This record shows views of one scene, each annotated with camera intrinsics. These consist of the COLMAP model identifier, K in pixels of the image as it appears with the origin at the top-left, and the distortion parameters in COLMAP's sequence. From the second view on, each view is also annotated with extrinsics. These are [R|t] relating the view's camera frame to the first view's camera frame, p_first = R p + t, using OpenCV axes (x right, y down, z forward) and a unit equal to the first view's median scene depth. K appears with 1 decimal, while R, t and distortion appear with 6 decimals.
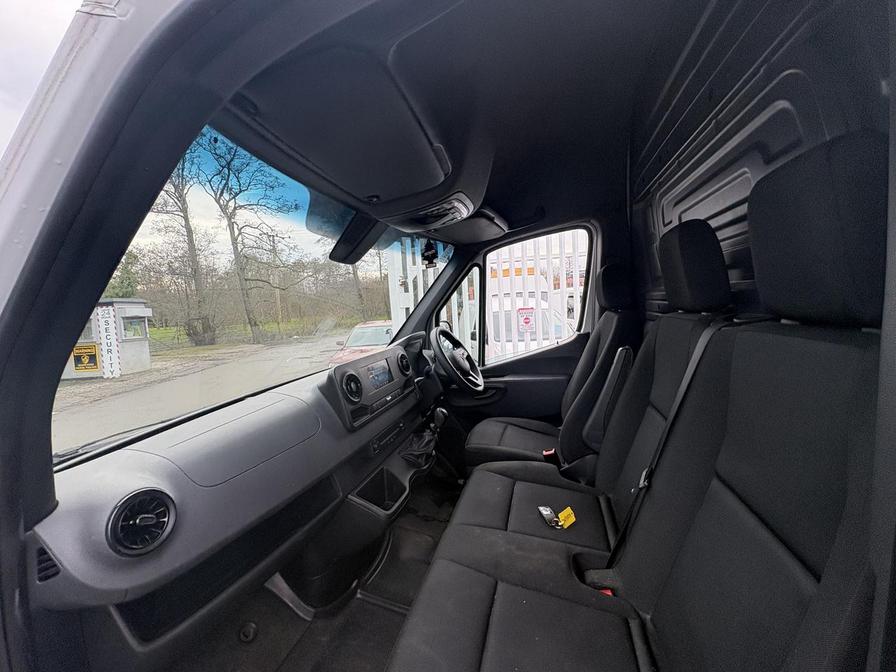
lens RADIAL K [[353.5, 0, 448.0], [0, 353.5, 336.0], [0, 0, 1]] dist [0.001819, 0.000114]
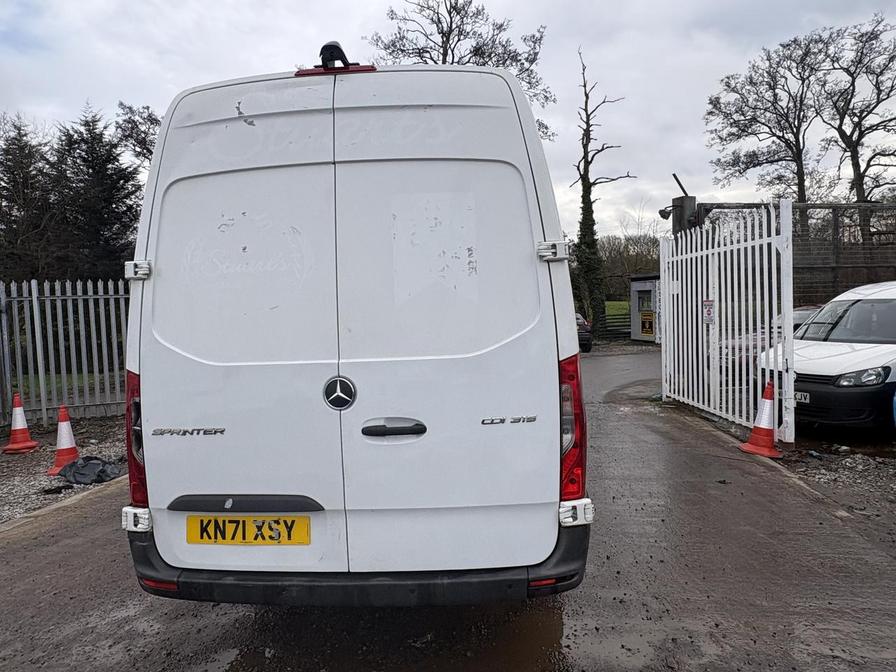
lens RADIAL K [[554.1, 0, 446.0], [0, 554.1, 329.8], [0, 0, 1]] dist [0.001485, 0.001667]
pose [[0.203401, 0.095566, -0.974420, 0.612933], [-0.060913, 0.994532, 0.084824, -0.031096], [0.977199, 0.042101, 0.208110, -0.024073]]
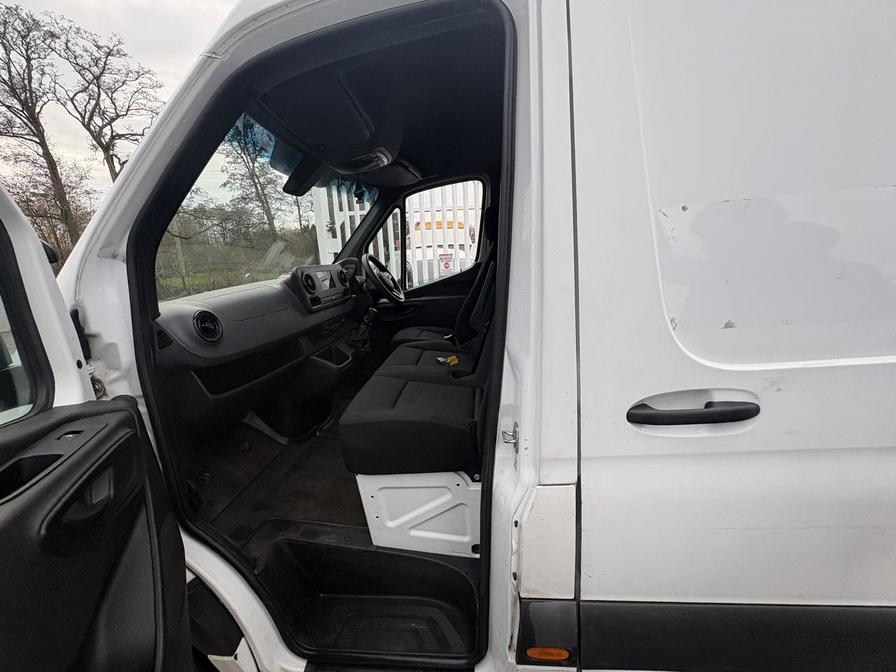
lens RADIAL K [[353.5, 0, 448.0], [0, 353.5, 336.0], [0, 0, 1]] dist [0.001819, 0.000114]
pose [[0.980359, -0.027816, 0.195250, -0.000233], [0.004462, 0.992879, 0.119044, 0.017285], [-0.197170, -0.115835, 0.973502, -0.049233]]
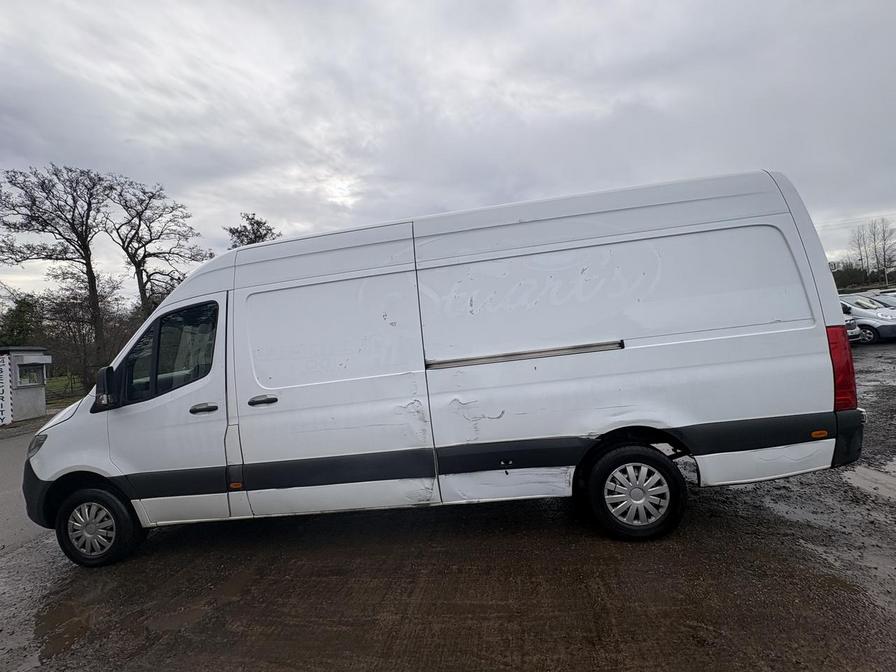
lens RADIAL K [[358.2, 0, 448.0], [0, 358.2, 336.0], [0, 0, 1]] dist [0.005243, -0.000254]
pose [[0.984237, -0.022479, 0.175422, 0.134342], [0.041290, 0.993685, -0.104332, 0.024986], [-0.171969, 0.109931, 0.978949, -0.260046]]
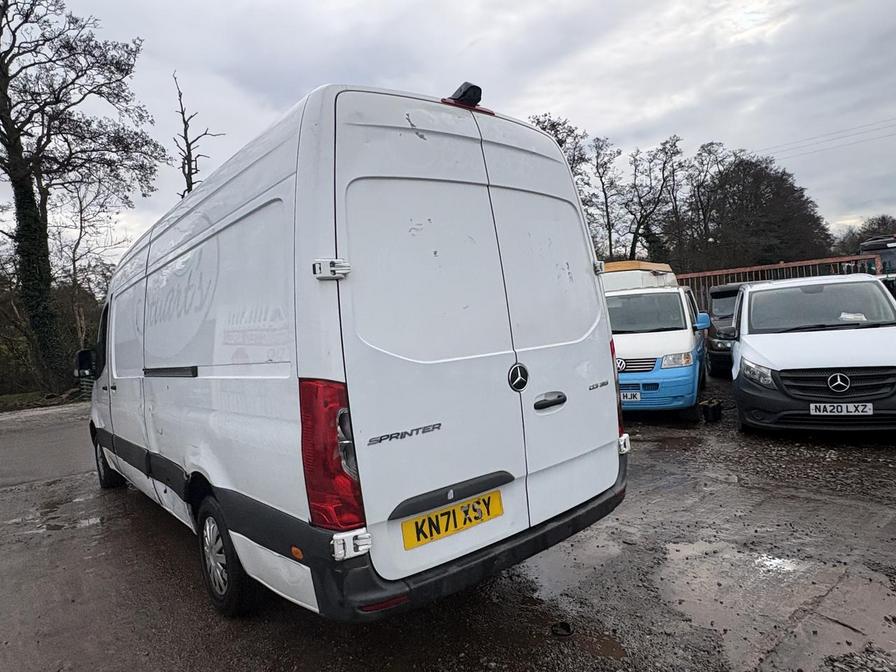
lens RADIAL K [[558.8, 0, 449.1], [0, 558.8, 336.6], [0, 0, 1]] dist [0.000488, -0.001635]
pose [[0.825216, 0.015160, -0.564614, 0.530585], [-0.022332, 0.999734, -0.005796, -0.006661], [0.564376, 0.017392, 0.825334, -0.219053]]
